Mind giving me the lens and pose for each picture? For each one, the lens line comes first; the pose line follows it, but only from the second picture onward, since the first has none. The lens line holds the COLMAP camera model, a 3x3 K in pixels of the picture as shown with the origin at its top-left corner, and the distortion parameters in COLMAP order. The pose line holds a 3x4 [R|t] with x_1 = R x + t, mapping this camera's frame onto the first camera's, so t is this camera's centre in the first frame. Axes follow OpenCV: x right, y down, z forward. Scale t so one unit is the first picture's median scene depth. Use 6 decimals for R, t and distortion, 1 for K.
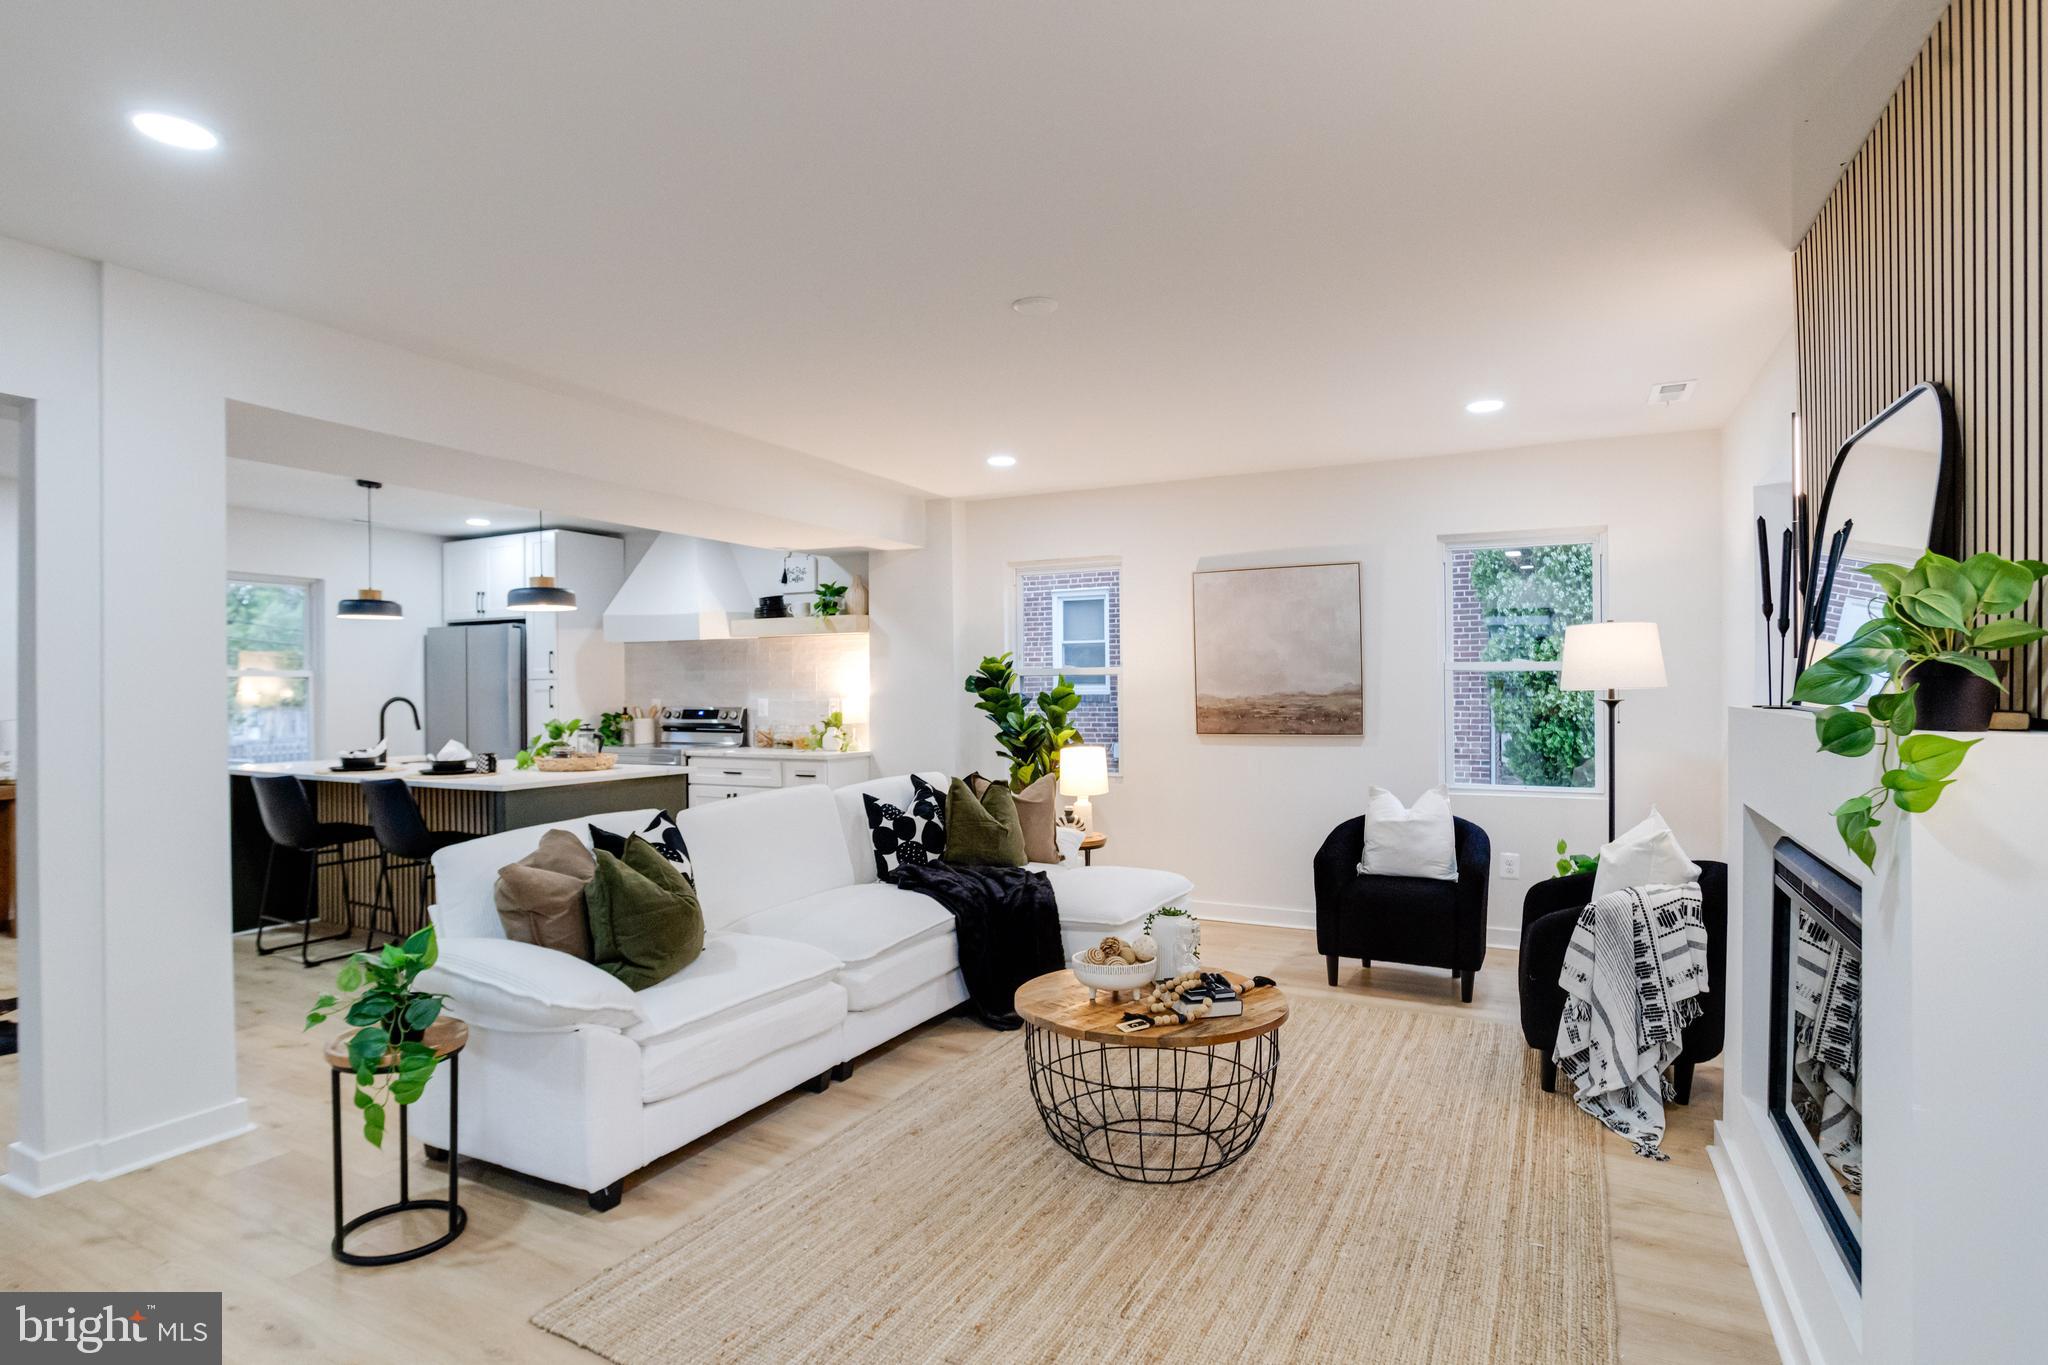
lens RADIAL K [[1074.2, 0, 1003.2], [0, 1074.2, 707.6], [0, 0, 1]] dist [-0.027997, 0.007796]
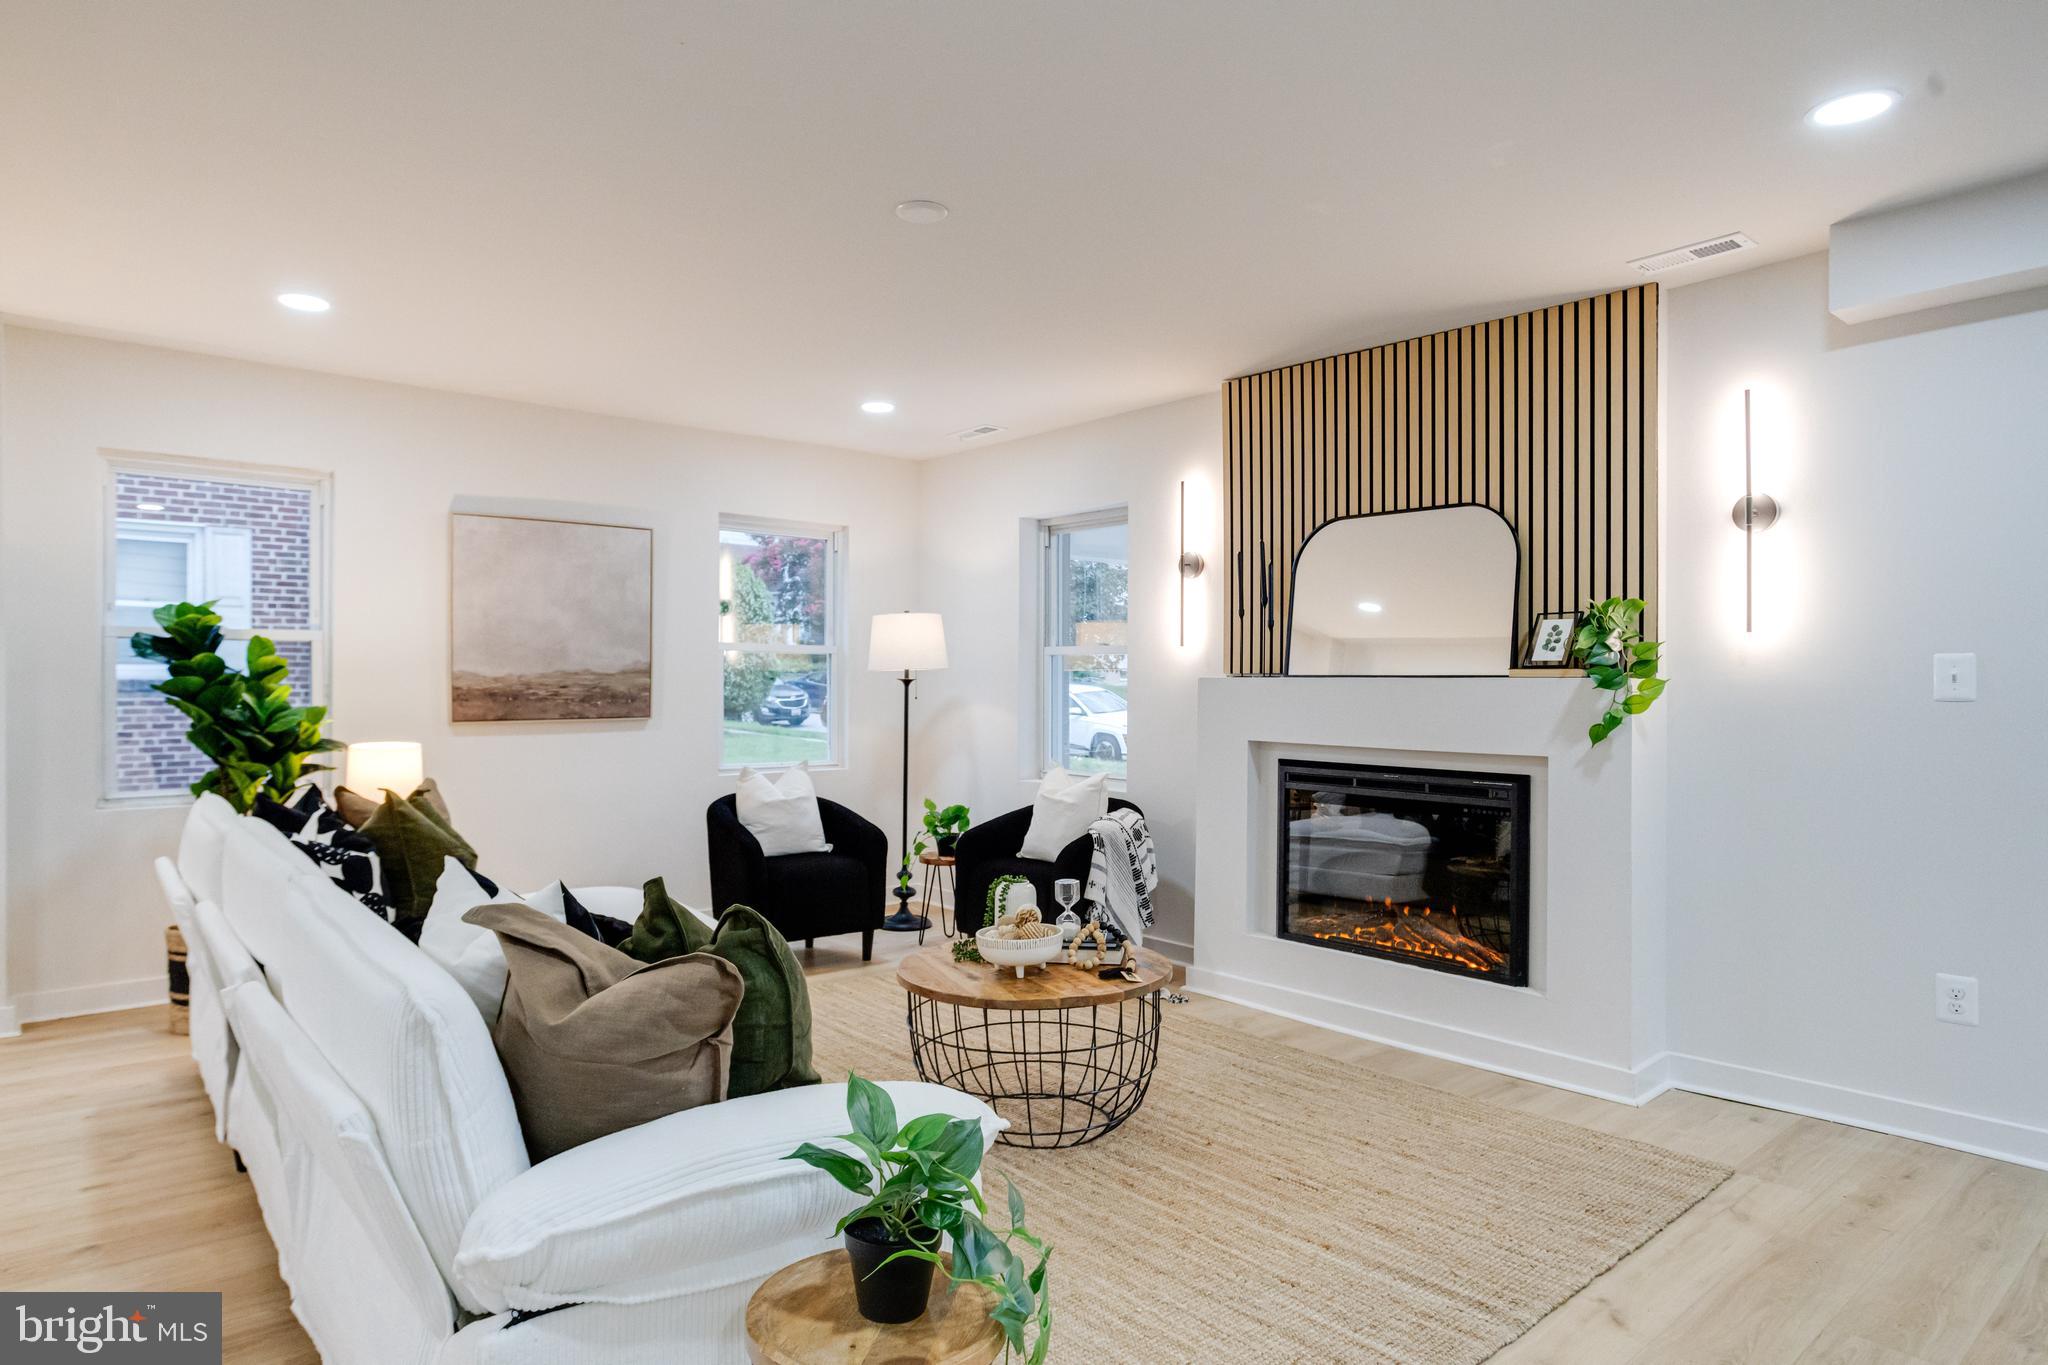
lens RADIAL K [[1173.2, 0, 1028.6], [0, 1173.2, 688.3], [0, 0, 1]] dist [-0.005062, 0.005505]
pose [[0.367247, 0.002888, 0.930119, -0.473450], [0.013097, 0.999880, -0.008276, 0.012901], [-0.930031, 0.015221, 0.367165, 0.327350]]
